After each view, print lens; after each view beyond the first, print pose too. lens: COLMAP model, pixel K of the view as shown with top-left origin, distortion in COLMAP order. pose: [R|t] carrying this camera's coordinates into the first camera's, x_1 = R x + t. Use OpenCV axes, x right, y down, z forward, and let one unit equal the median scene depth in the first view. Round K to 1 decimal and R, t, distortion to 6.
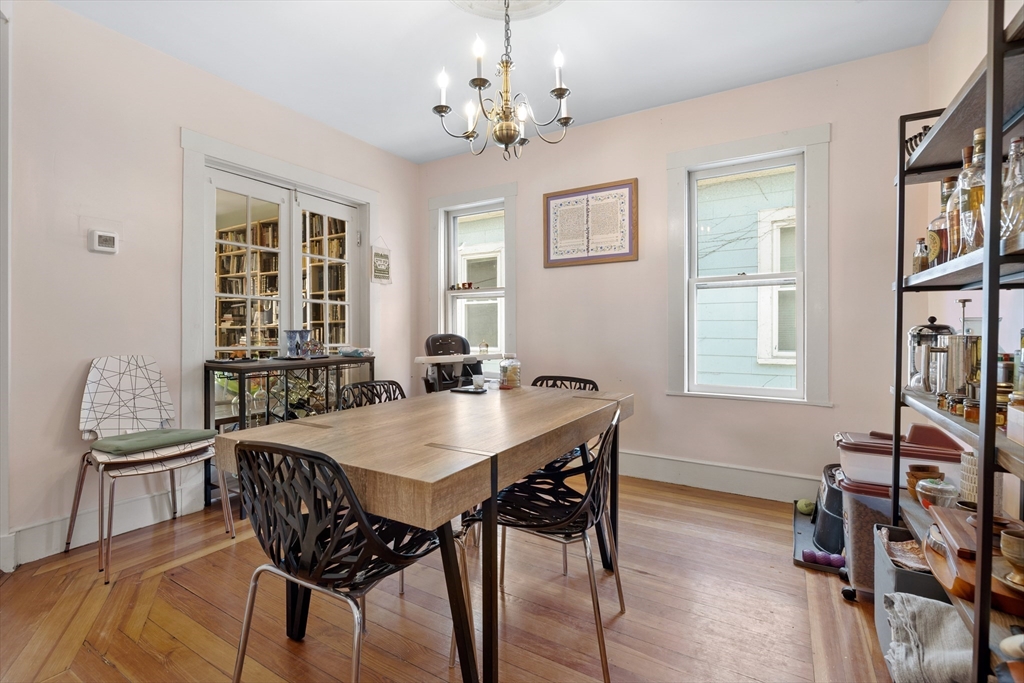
lens RADIAL K [[465.0, 0, 510.5], [0, 465.0, 336.5], [0, 0, 1]] dist [0.000189, 0.000358]
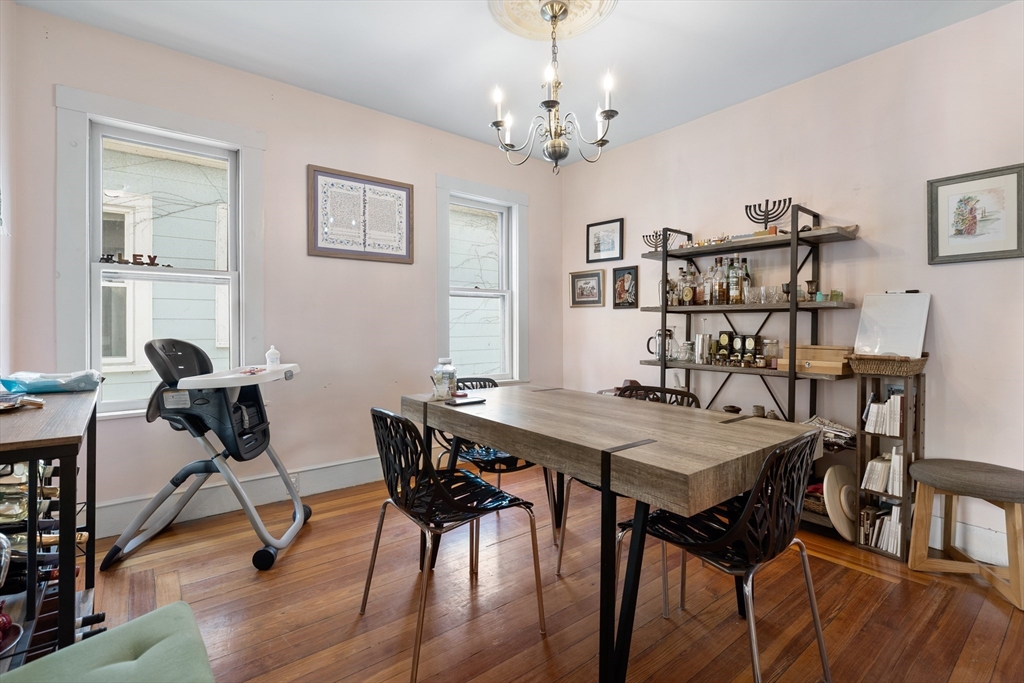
lens RADIAL K [[465.0, 0, 511.3], [0, 465.0, 333.6], [0, 0, 1]] dist [0.000189, 0.000358]
pose [[0.367384, -0.009435, 0.930022, -0.588119], [0.013650, 0.999896, 0.004751, -0.009953], [-0.929969, 0.010950, 0.367474, 0.396915]]
